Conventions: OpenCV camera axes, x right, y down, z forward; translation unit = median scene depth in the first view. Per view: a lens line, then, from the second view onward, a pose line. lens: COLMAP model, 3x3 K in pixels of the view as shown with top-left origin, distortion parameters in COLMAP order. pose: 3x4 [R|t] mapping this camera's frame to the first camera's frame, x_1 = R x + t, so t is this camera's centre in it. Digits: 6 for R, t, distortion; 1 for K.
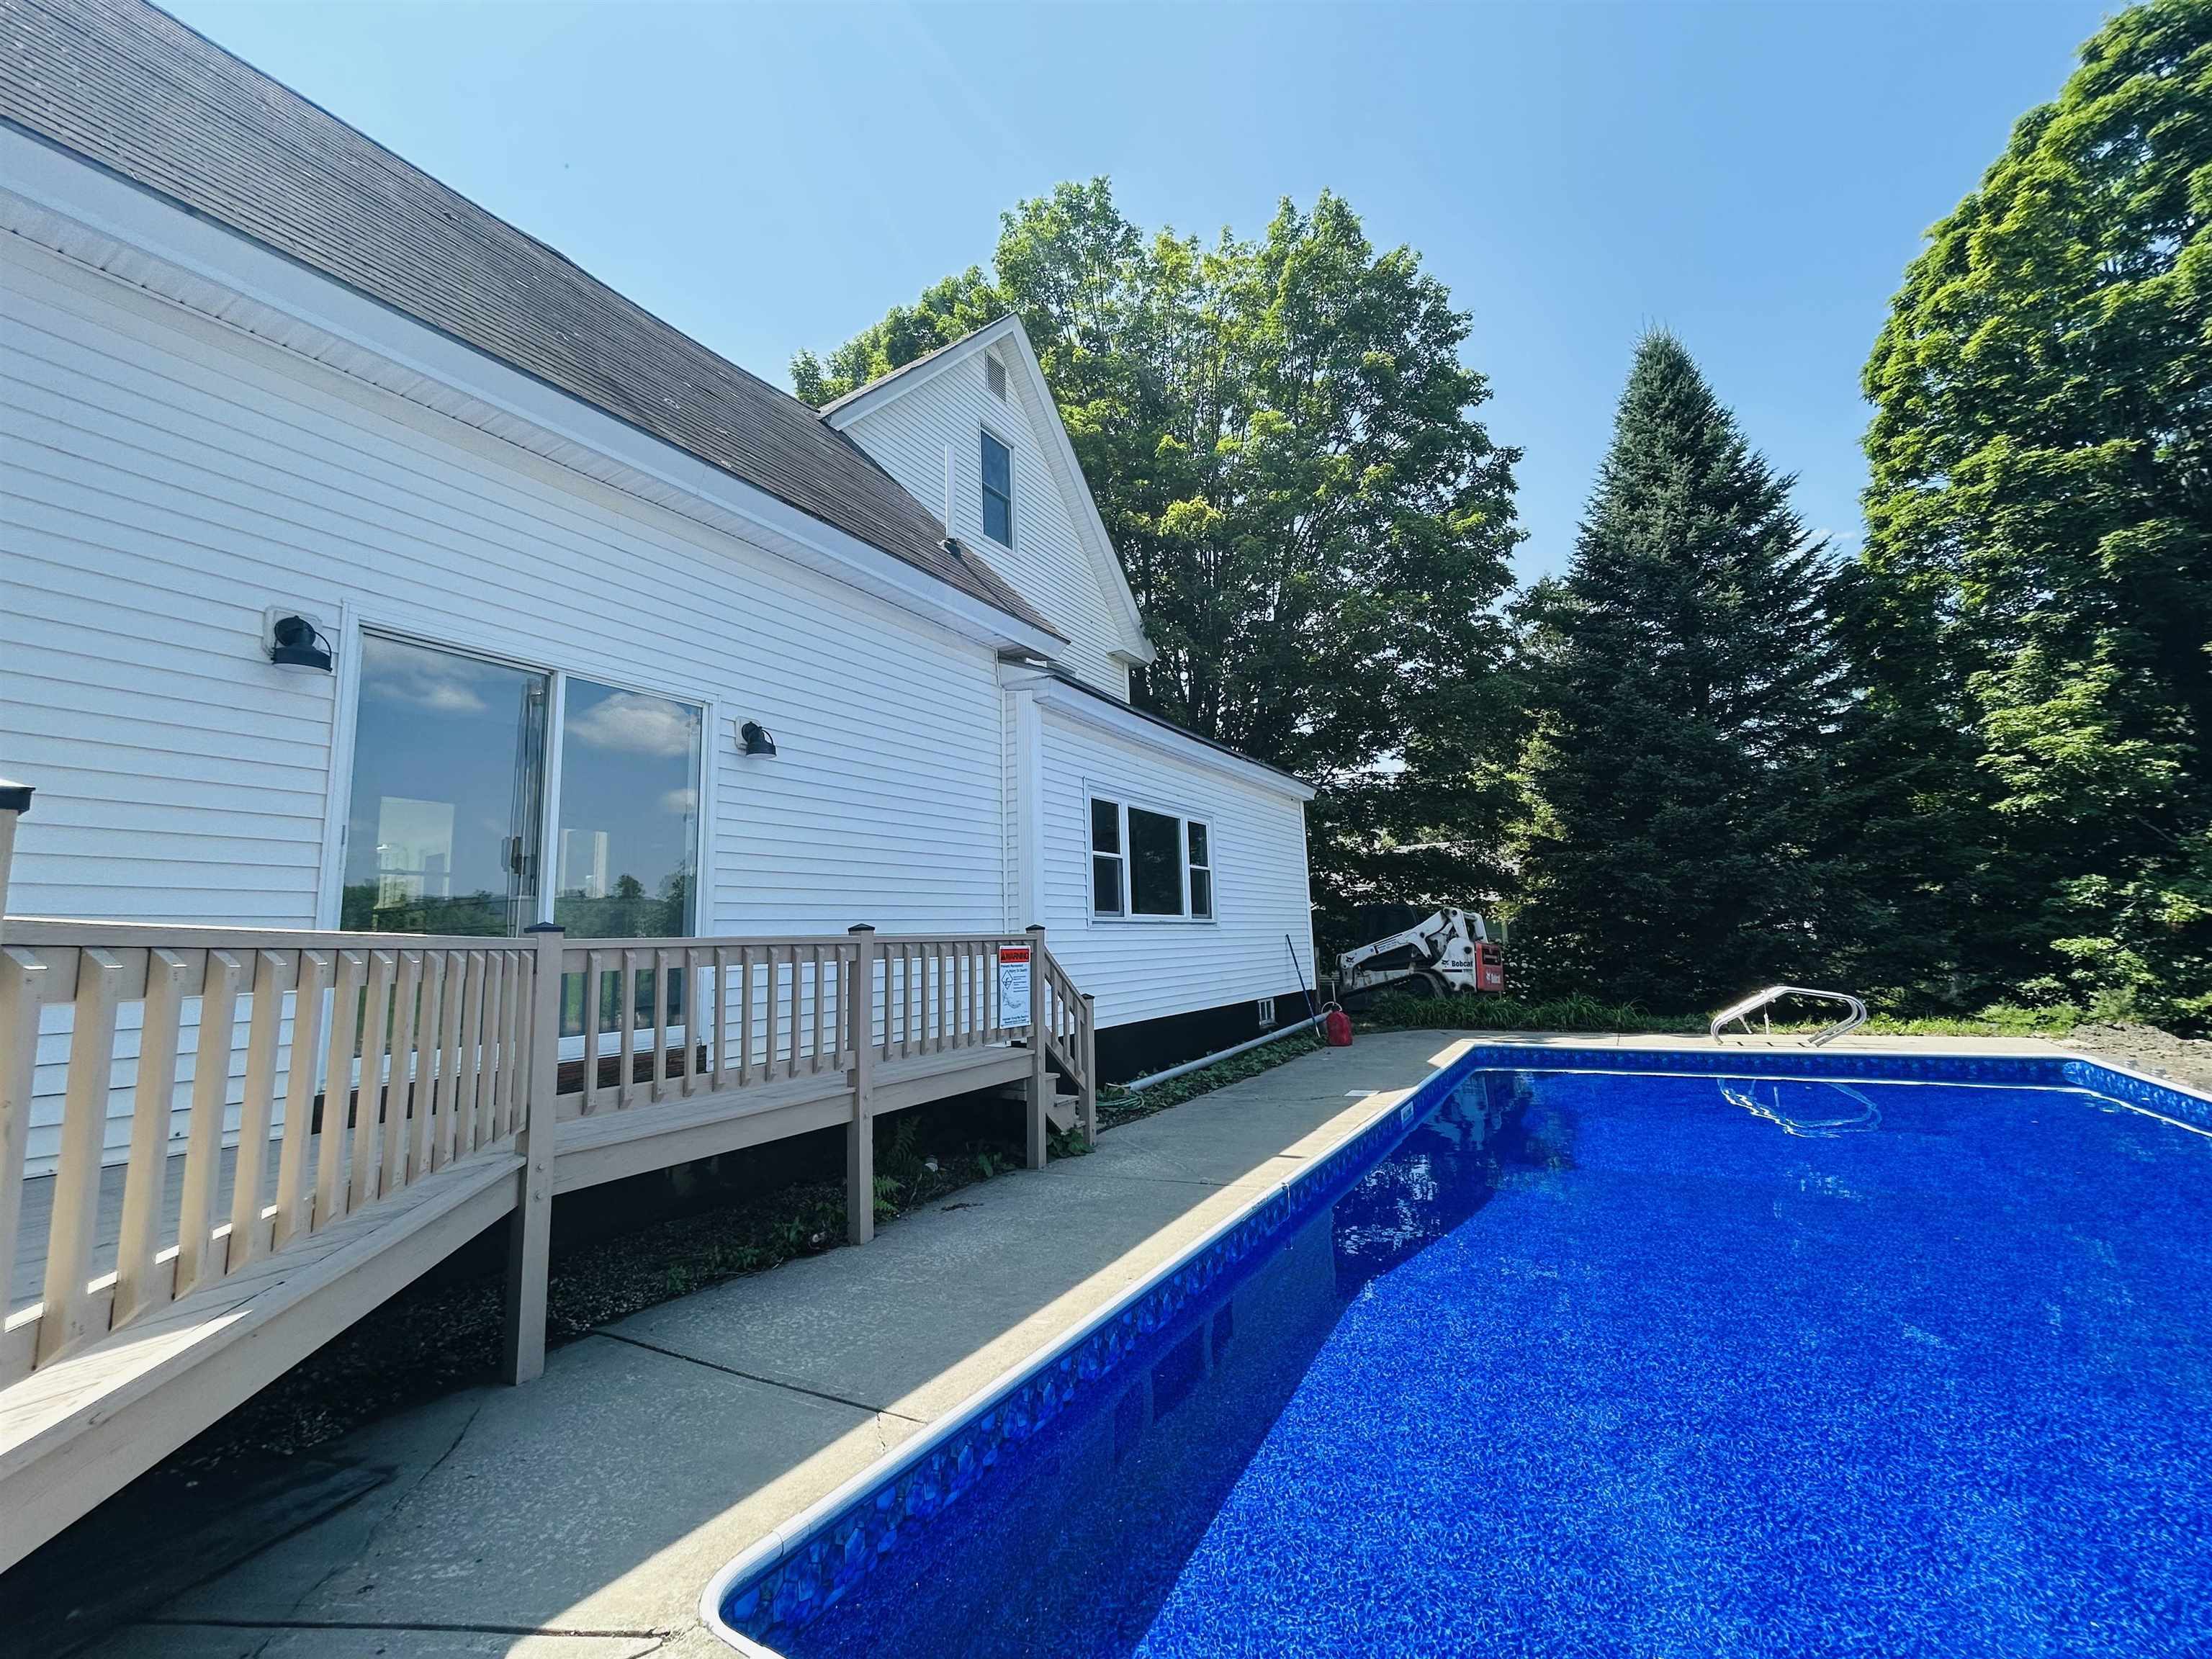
lens RADIAL K [[891.3, 0, 1110.0], [0, 891.3, 829.5], [0, 0, 1]] dist [-0.005900, 0.003130]
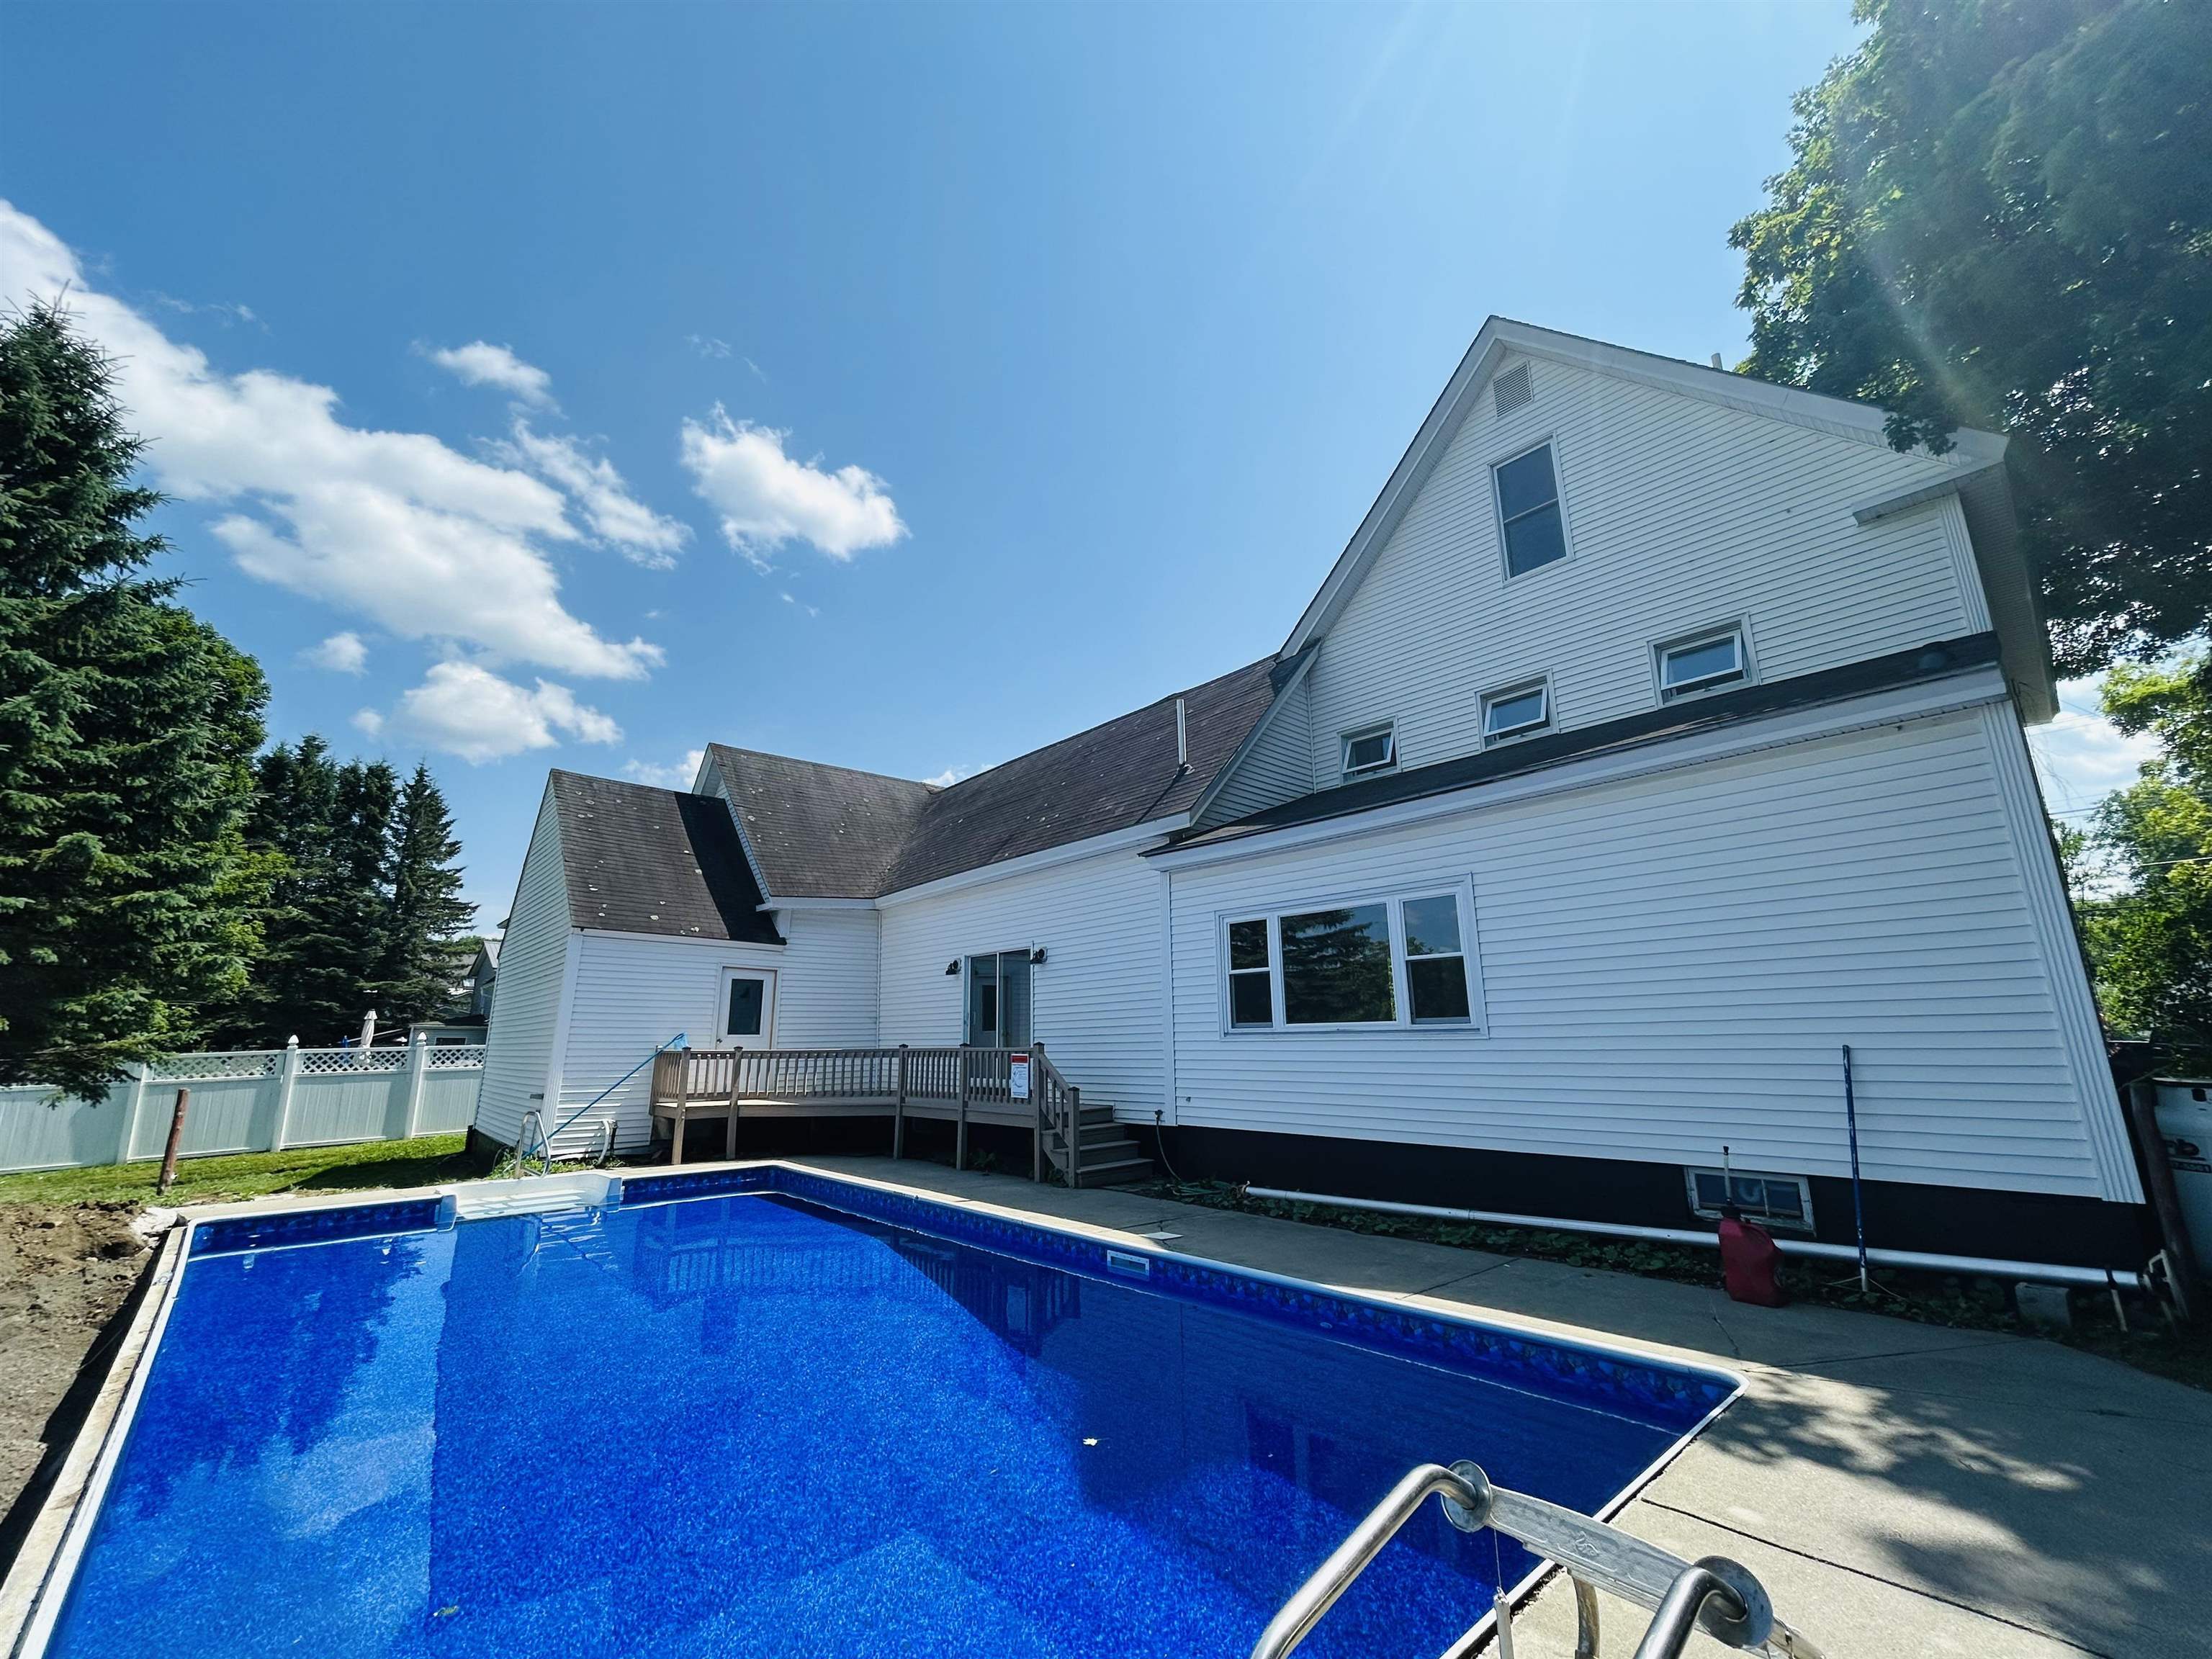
lens RADIAL K [[887.9, 0, 1101.5], [0, 887.9, 831.5], [0, 0, 1]] dist [-0.001270, -0.000289]
pose [[-0.297647, -0.193060, -0.934951, 0.776151], [0.137785, 0.960398, -0.242180, 0.072879], [0.944681, -0.200907, -0.259259, 0.801232]]
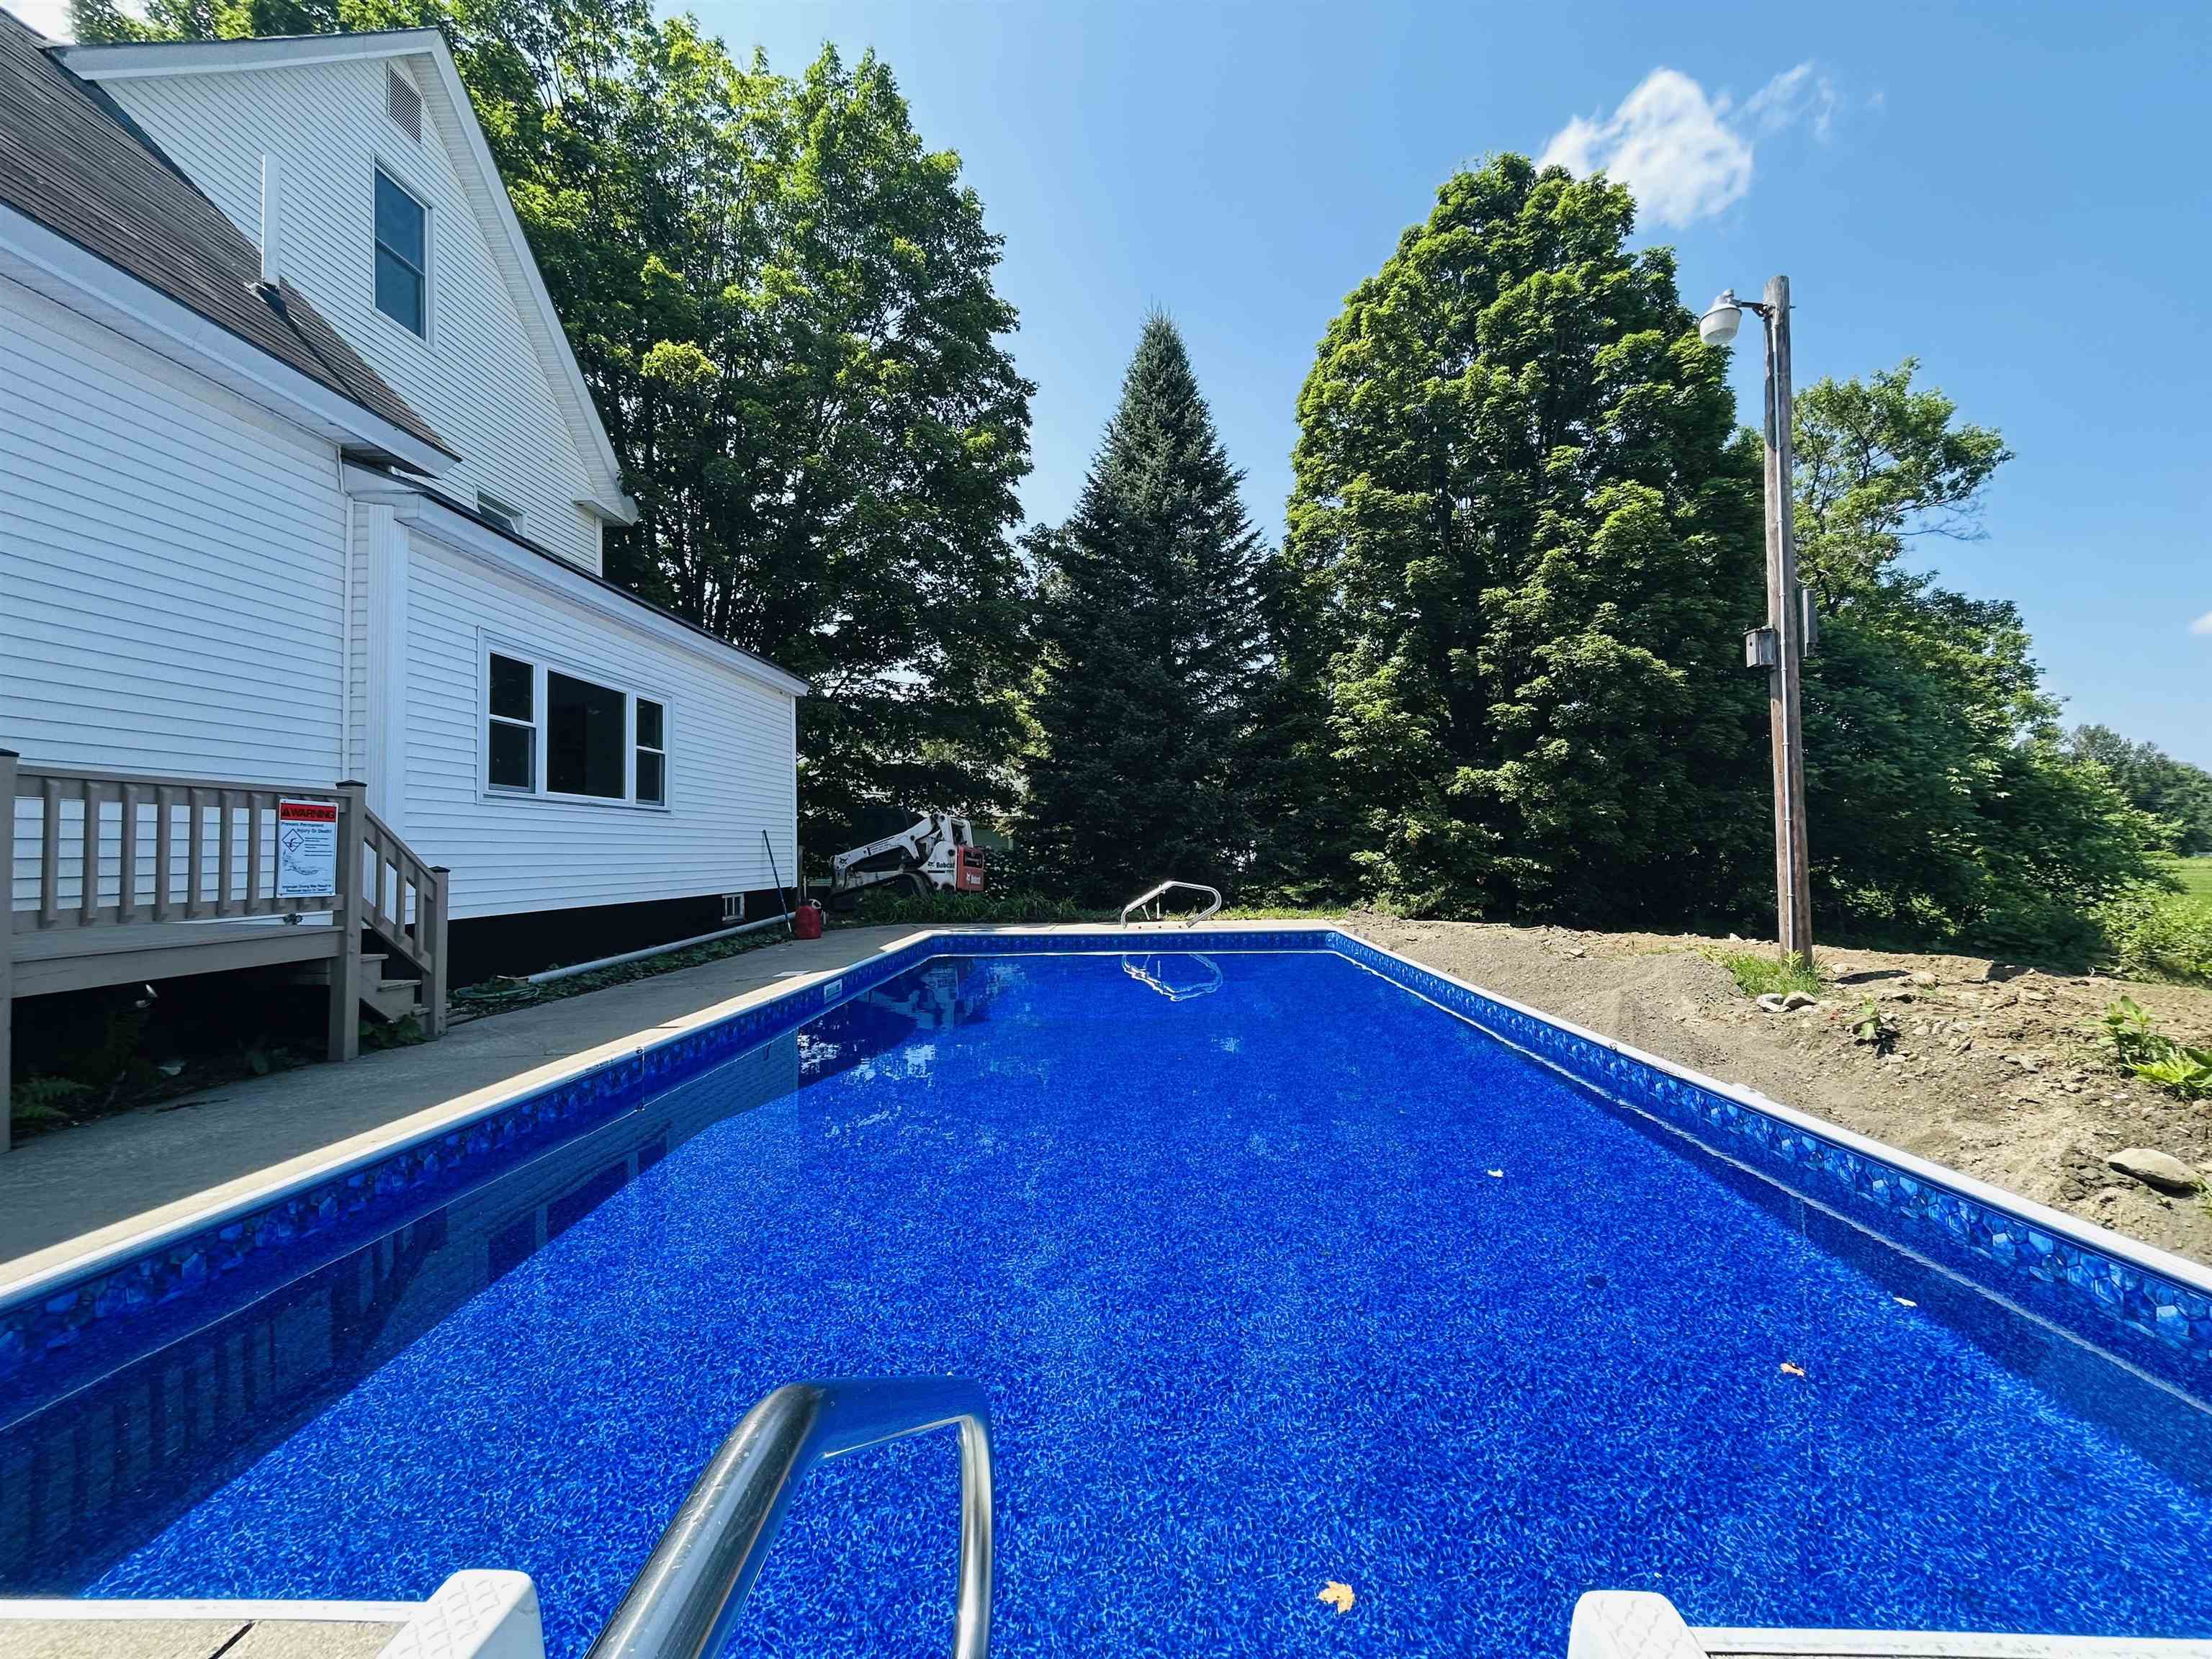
lens RADIAL K [[891.3, 0, 1110.0], [0, 891.3, 829.5], [0, 0, 1]] dist [-0.005900, 0.003130]
pose [[0.880063, 0.035519, 0.473527, 0.072559], [-0.079077, 0.994237, 0.072391, 0.017442], [-0.468227, -0.101153, 0.877799, -0.036336]]
